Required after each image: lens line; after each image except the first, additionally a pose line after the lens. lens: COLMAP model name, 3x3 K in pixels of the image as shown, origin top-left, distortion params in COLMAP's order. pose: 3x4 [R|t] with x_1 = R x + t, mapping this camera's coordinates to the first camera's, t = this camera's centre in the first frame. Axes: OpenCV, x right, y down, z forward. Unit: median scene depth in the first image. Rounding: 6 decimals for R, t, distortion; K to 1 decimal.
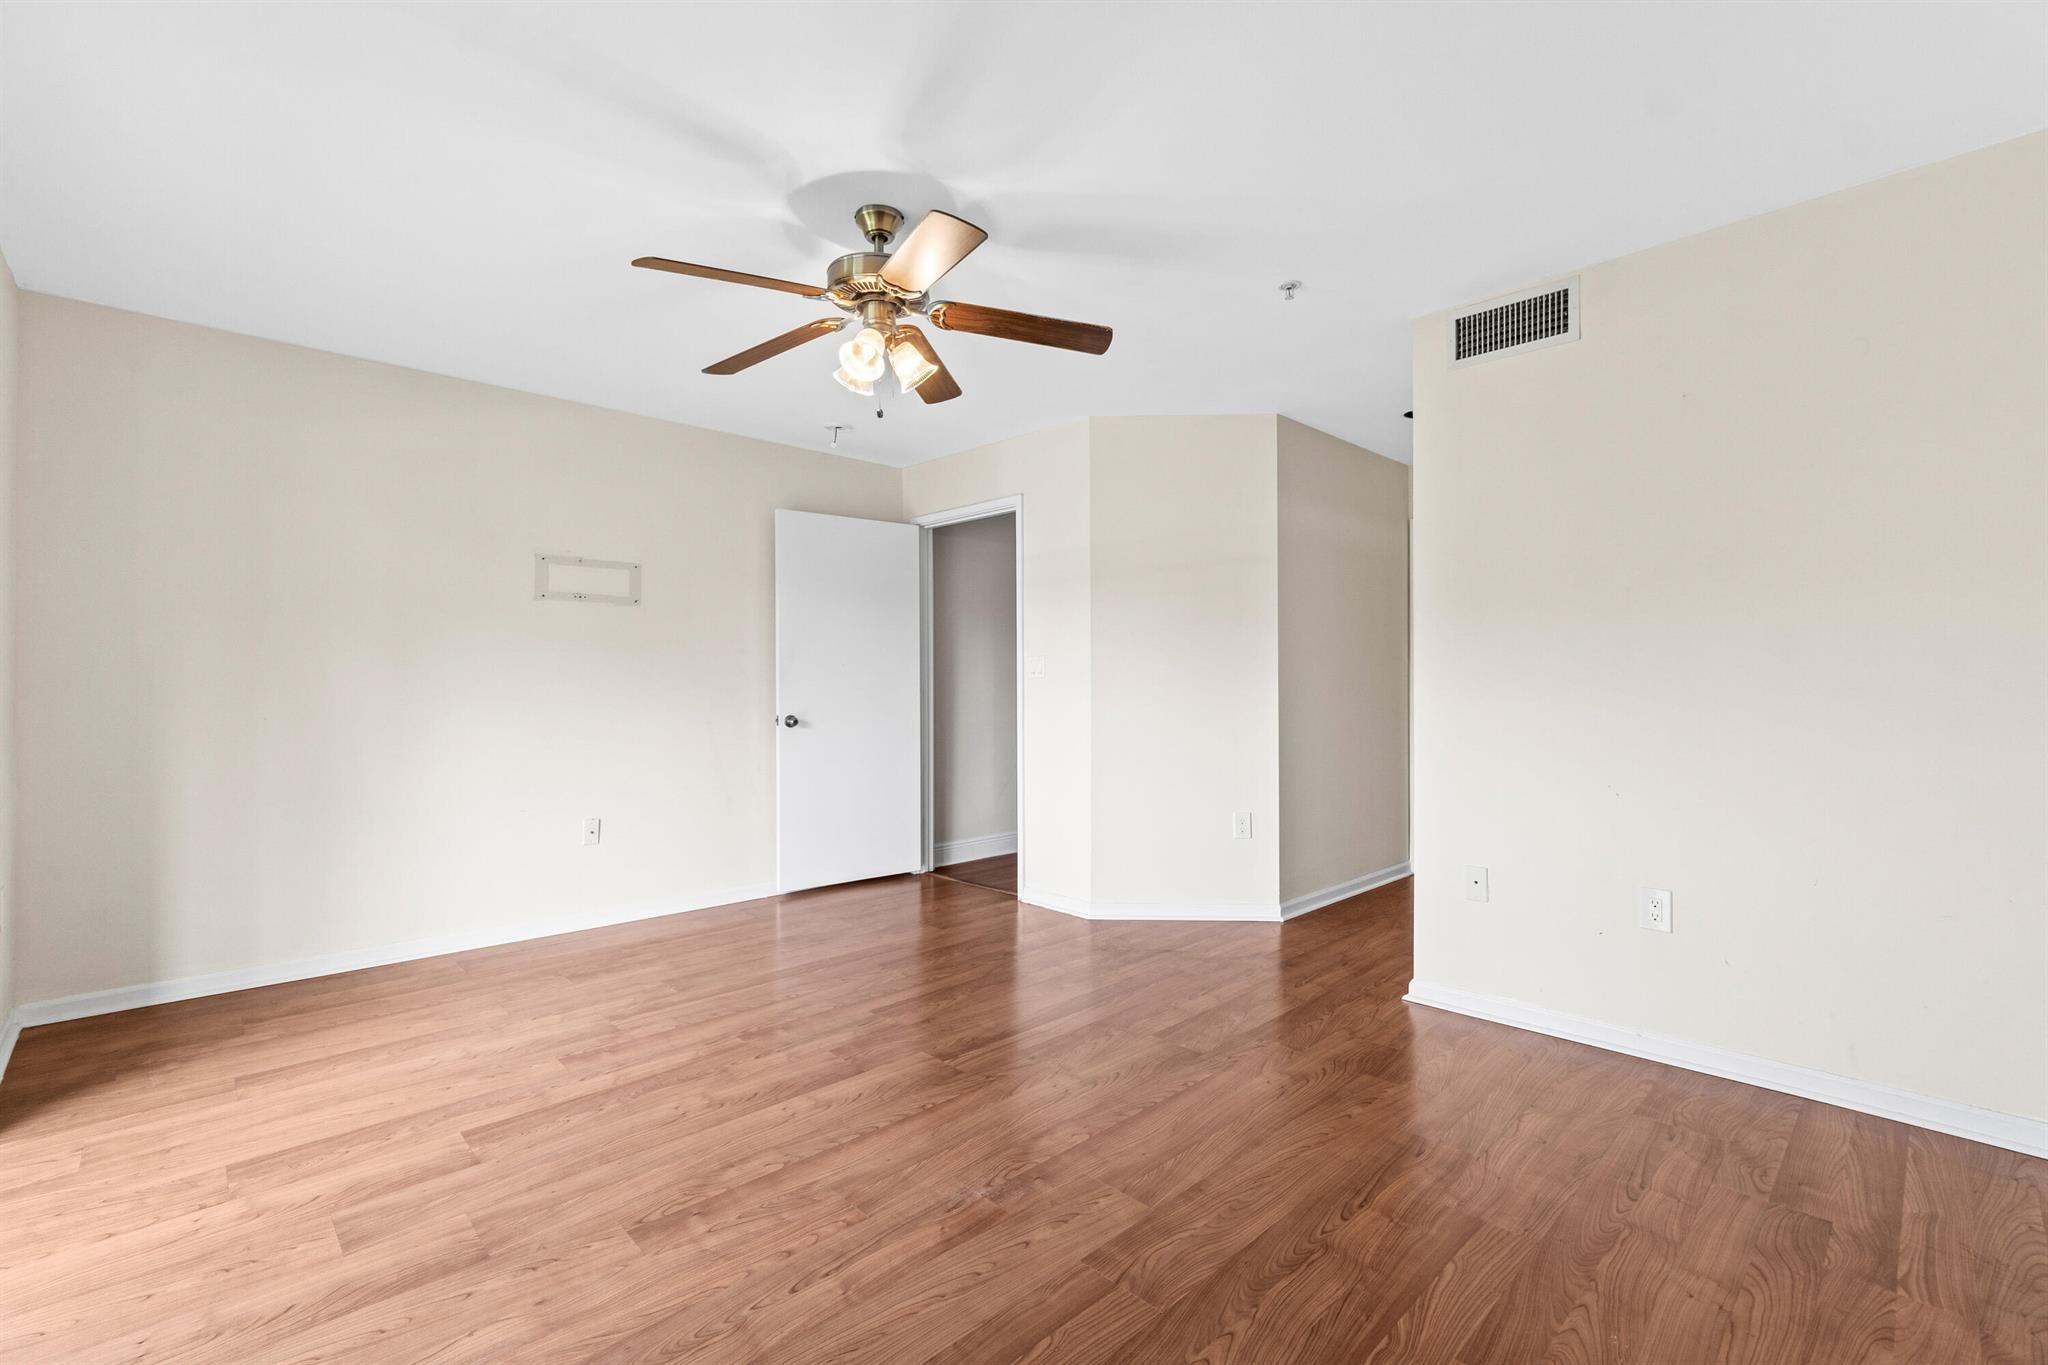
lens RADIAL K [[878.8, 0, 1028.3], [0, 878.8, 688.8], [0, 0, 1]] dist [-0.007931, 0.002588]
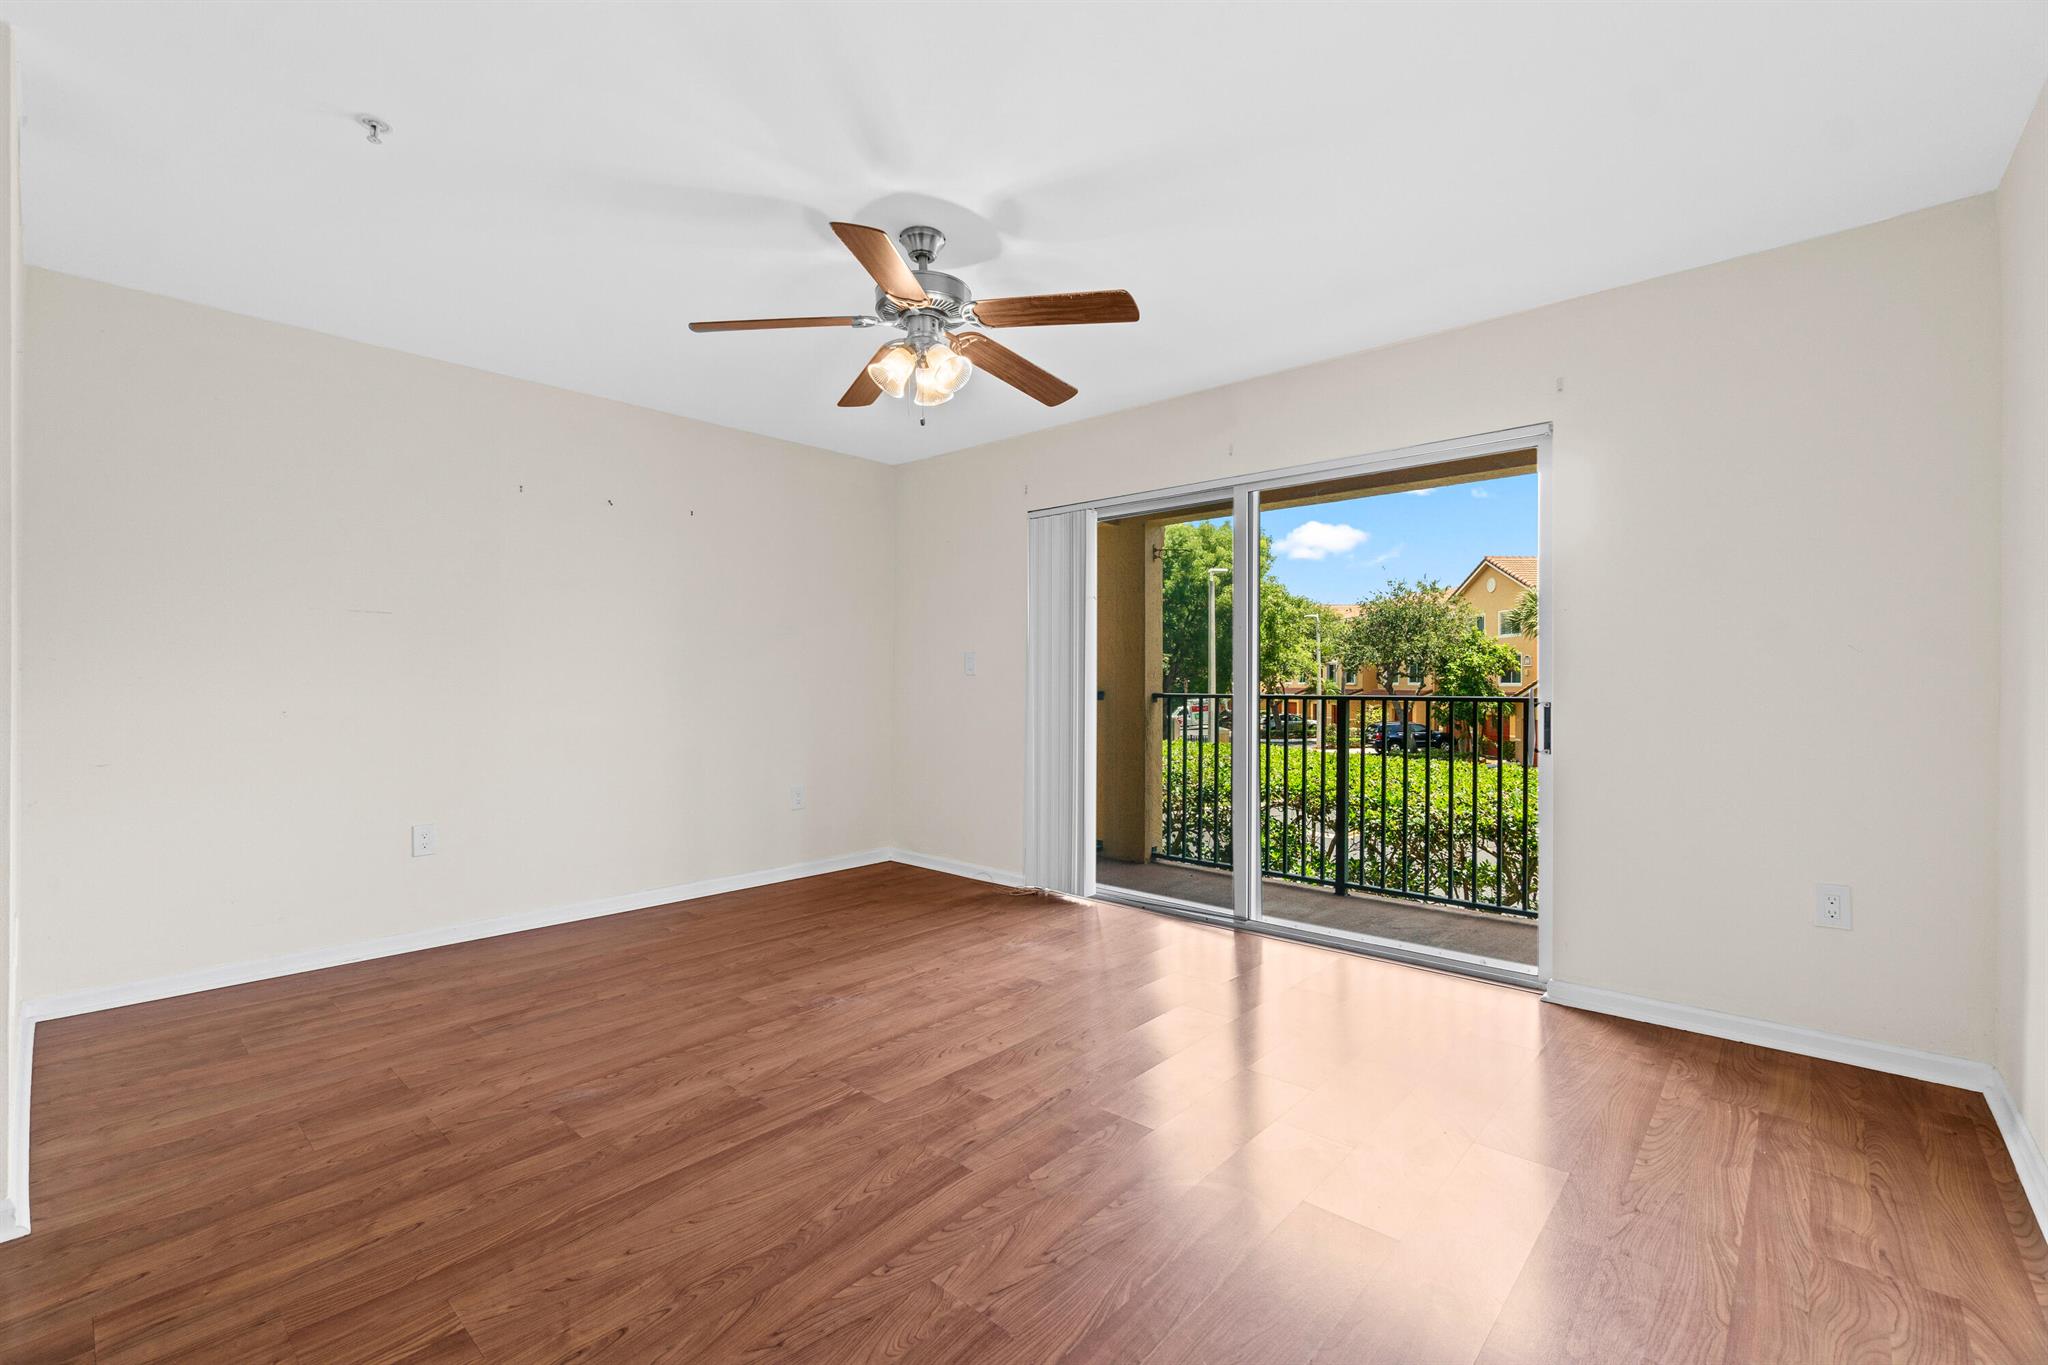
lens RADIAL K [[878.8, 0, 1037.2], [0, 878.8, 678.8], [0, 0, 1]] dist [-0.007931, 0.002588]
pose [[-0.996364, -0.003343, -0.085133, -0.237599], [-0.003366, 0.999994, 0.000133, -0.005025], [0.085132, 0.000420, -0.996370, 2.277478]]
